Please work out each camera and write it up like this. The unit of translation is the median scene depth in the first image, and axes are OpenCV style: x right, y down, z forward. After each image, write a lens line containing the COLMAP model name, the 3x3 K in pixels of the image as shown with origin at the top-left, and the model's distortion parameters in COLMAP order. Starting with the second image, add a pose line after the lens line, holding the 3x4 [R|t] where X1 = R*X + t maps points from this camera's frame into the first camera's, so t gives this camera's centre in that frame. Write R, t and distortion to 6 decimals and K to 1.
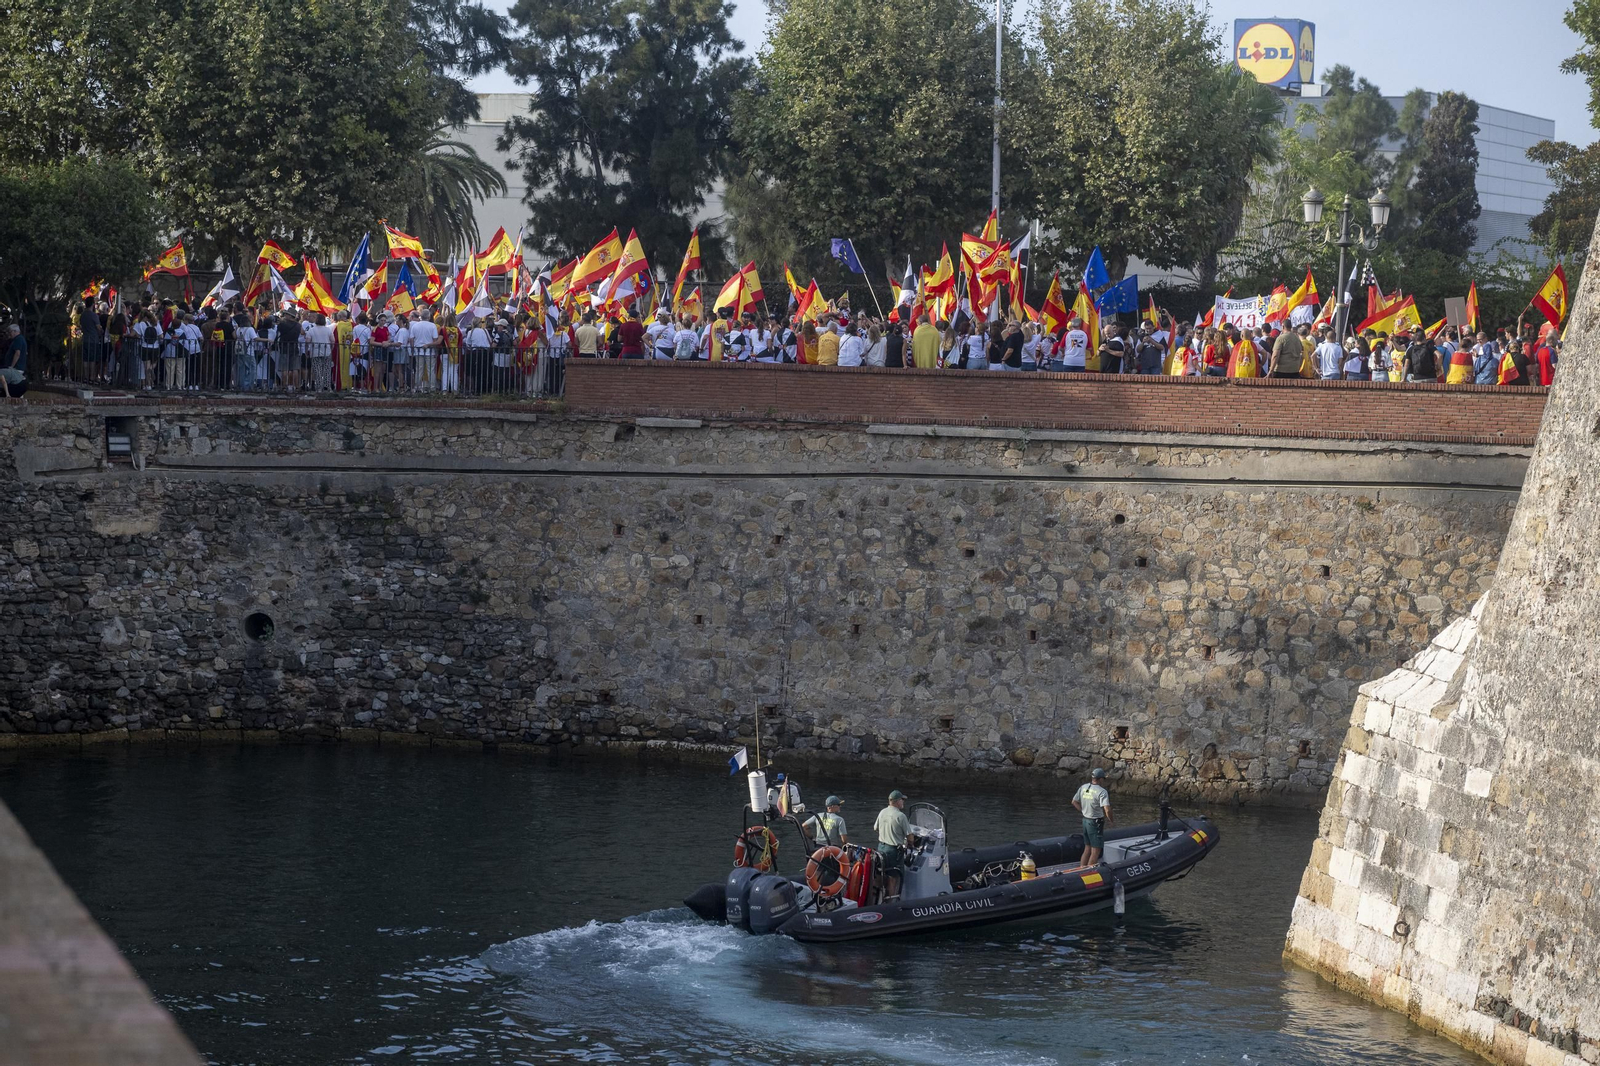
lens RADIAL K [[4438.0, 0, 802.3], [0, 4438.0, 534.4], [0, 0, 1]] dist [-0.011189, 0.000000]
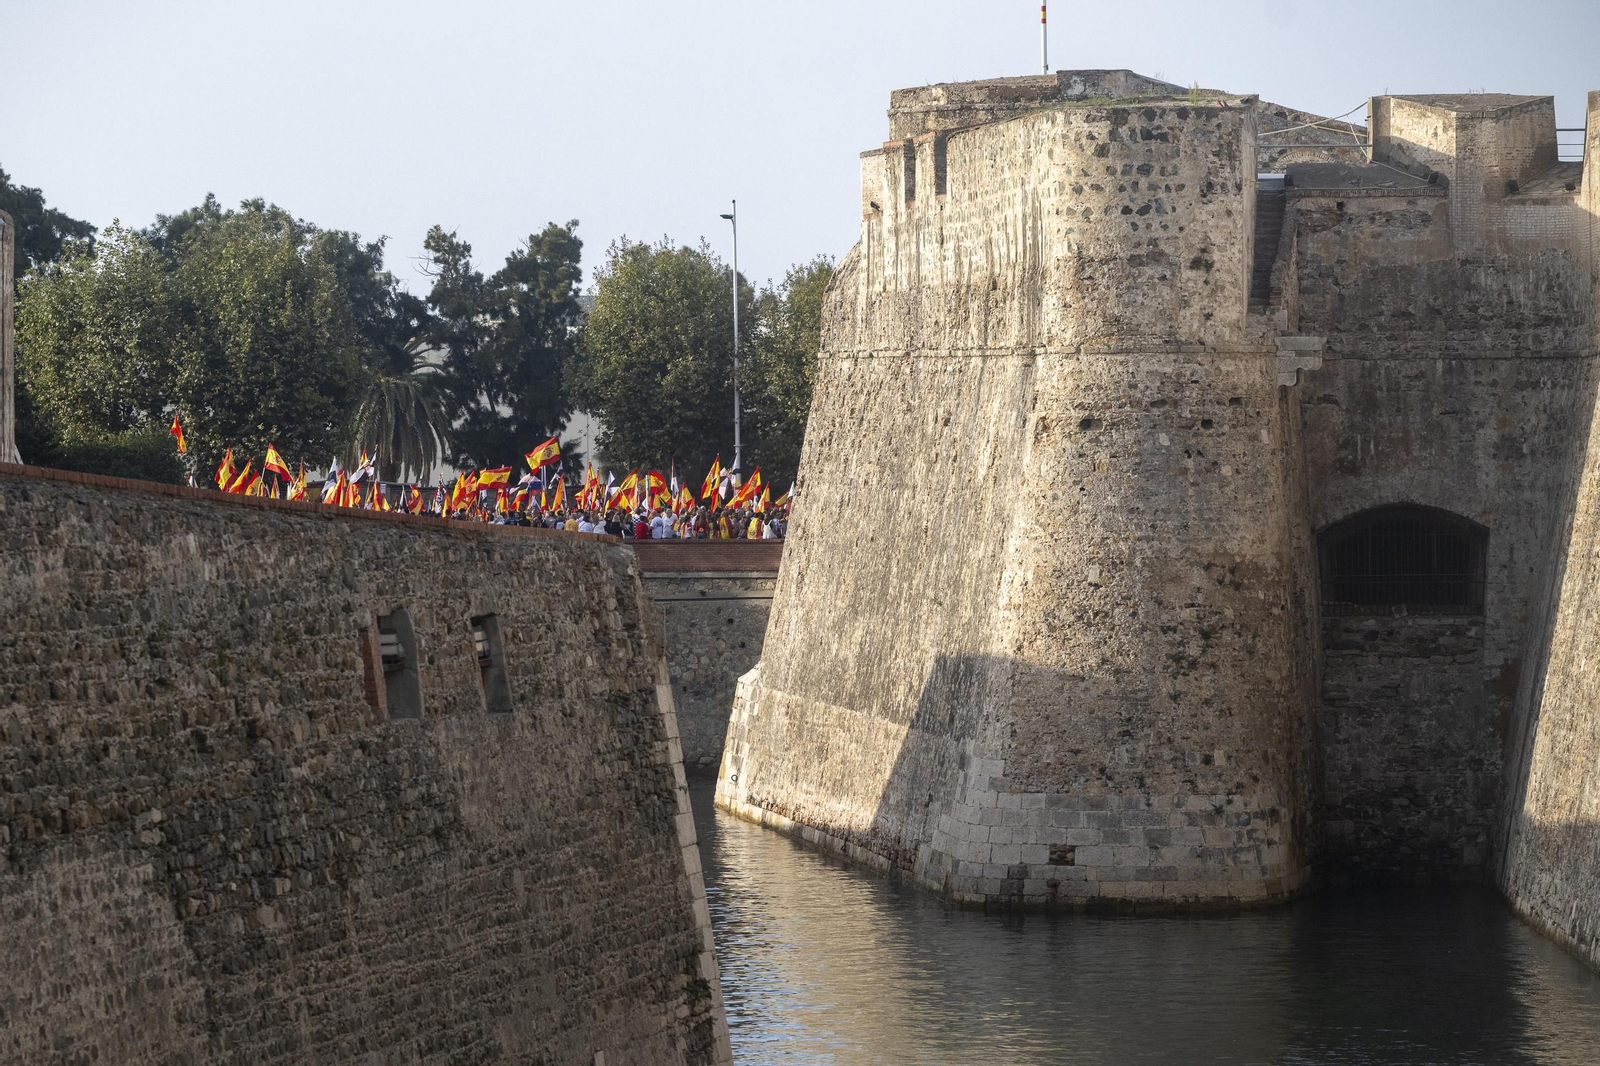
lens RADIAL K [[6482.6, 0, 799.8], [0, 6482.6, 532.9], [0, 0, 1]] dist [-0.365362, 0.000000]
pose [[0.998225, -0.032514, -0.049890, 0.179646], [0.030442, 0.998664, -0.041749, 0.054882], [0.051181, 0.040156, 0.997882, -1.233678]]
